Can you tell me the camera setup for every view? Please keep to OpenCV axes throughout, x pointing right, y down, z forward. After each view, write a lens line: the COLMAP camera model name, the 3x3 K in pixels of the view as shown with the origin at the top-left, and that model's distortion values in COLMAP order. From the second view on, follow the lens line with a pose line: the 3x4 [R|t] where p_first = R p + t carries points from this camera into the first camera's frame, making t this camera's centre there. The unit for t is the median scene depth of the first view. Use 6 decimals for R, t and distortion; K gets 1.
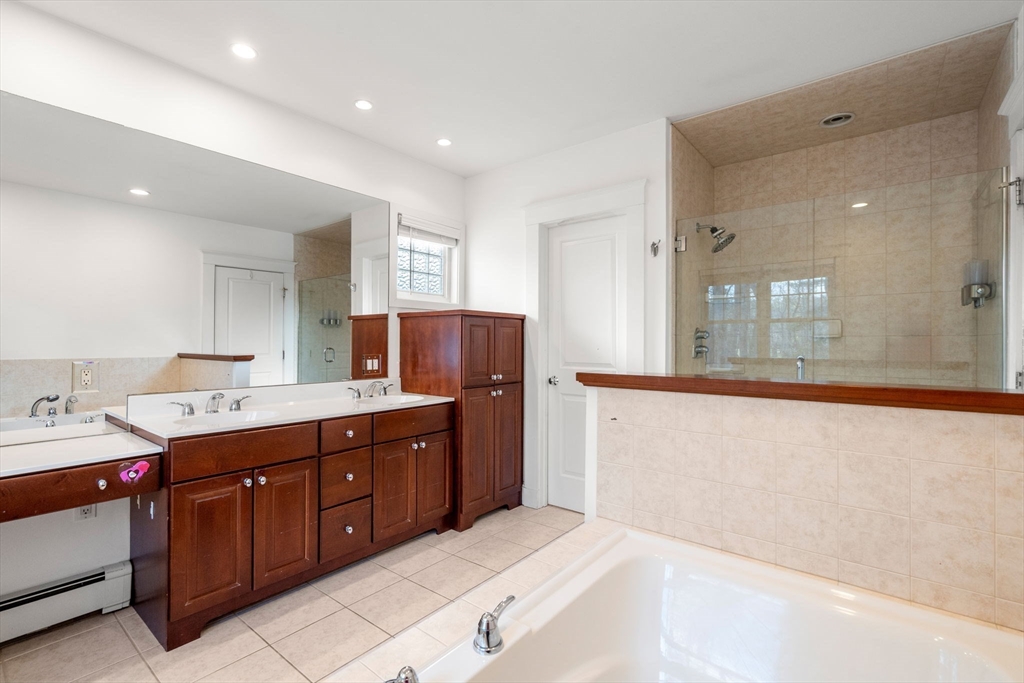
lens RADIAL K [[465.9, 0, 513.2], [0, 465.9, 340.5], [0, 0, 1]] dist [-0.001392, 0.000936]
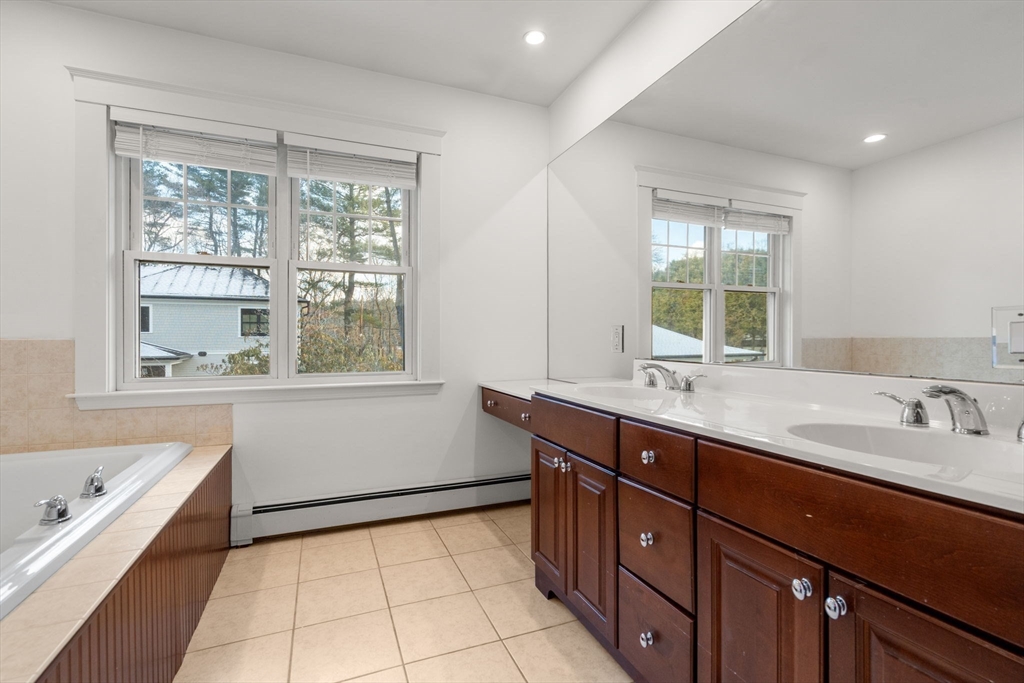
lens RADIAL K [[465.9, 0, 511.7], [0, 465.9, 337.9], [0, 0, 1]] dist [-0.001392, 0.000936]
pose [[-0.479210, 0.002116, -0.877698, 0.172057], [-0.001628, 0.999993, 0.003300, 0.062624], [0.877699, 0.003010, -0.479204, 1.065754]]
